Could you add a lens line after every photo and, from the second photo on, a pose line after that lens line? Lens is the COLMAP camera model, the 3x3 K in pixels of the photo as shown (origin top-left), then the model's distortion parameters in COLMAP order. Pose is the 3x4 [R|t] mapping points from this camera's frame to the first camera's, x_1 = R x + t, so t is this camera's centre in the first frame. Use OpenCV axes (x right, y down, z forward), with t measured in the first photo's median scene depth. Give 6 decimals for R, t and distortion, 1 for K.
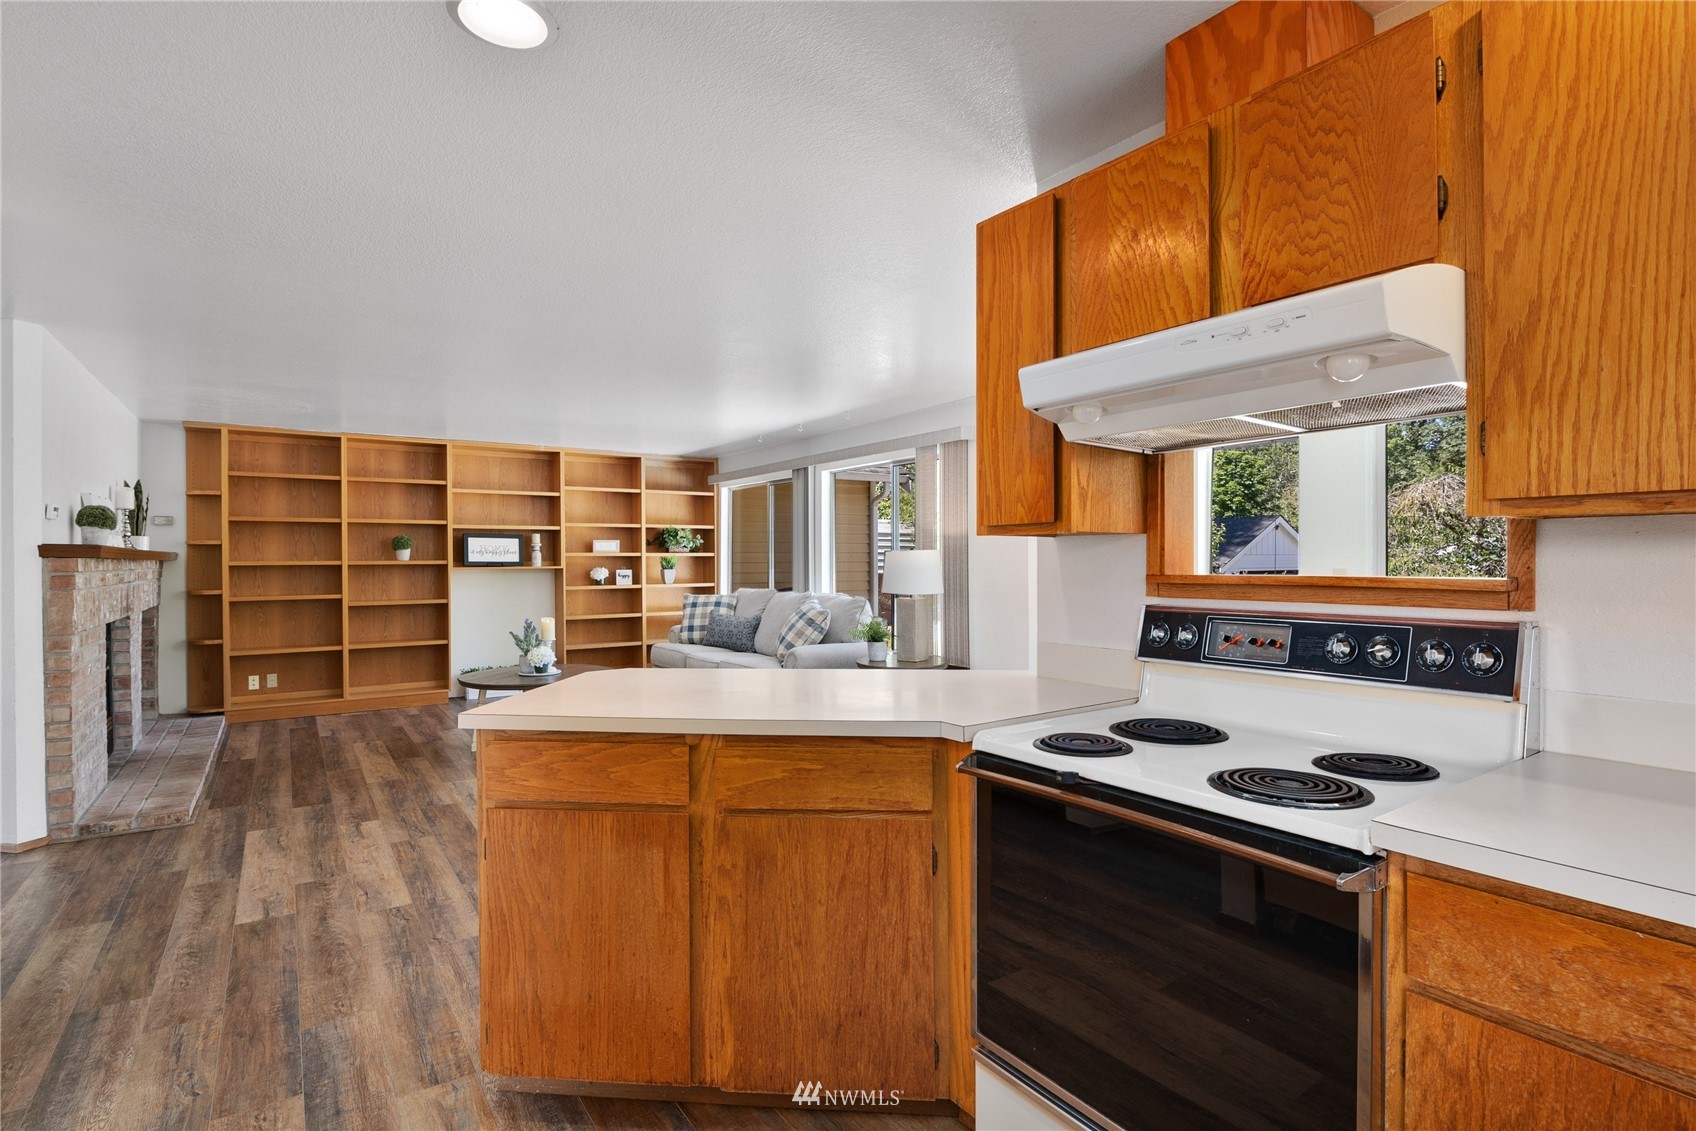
lens RADIAL K [[807.2, 0, 840.0], [0, 807.2, 565.2], [0, 0, 1]] dist [-0.001667, -0.000144]
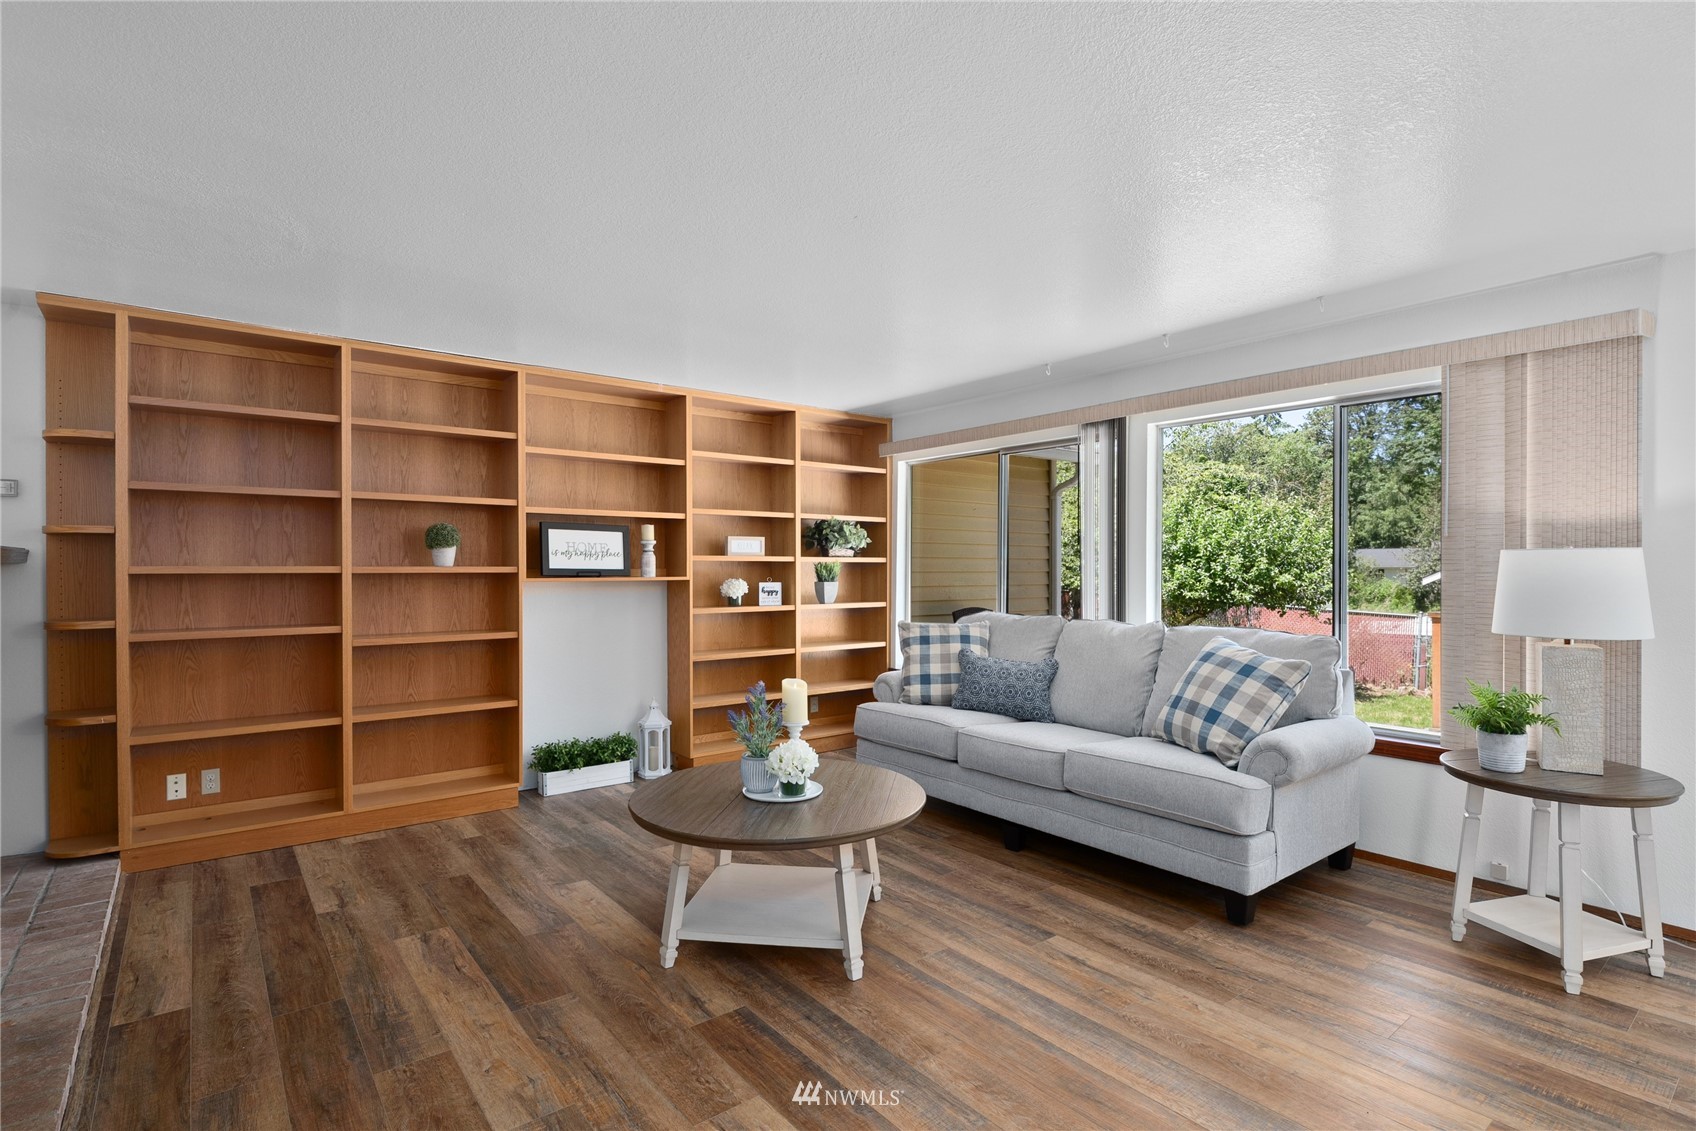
lens RADIAL K [[824.6, 0, 848.9], [0, 824.6, 575.0], [0, 0, 1]] dist [-0.003170, -0.001702]
pose [[0.997818, 0.003094, 0.065956, -0.282106], [-0.003040, 0.999995, -0.000914, 0.000103], [-0.065958, 0.000711, 0.997822, 0.377208]]
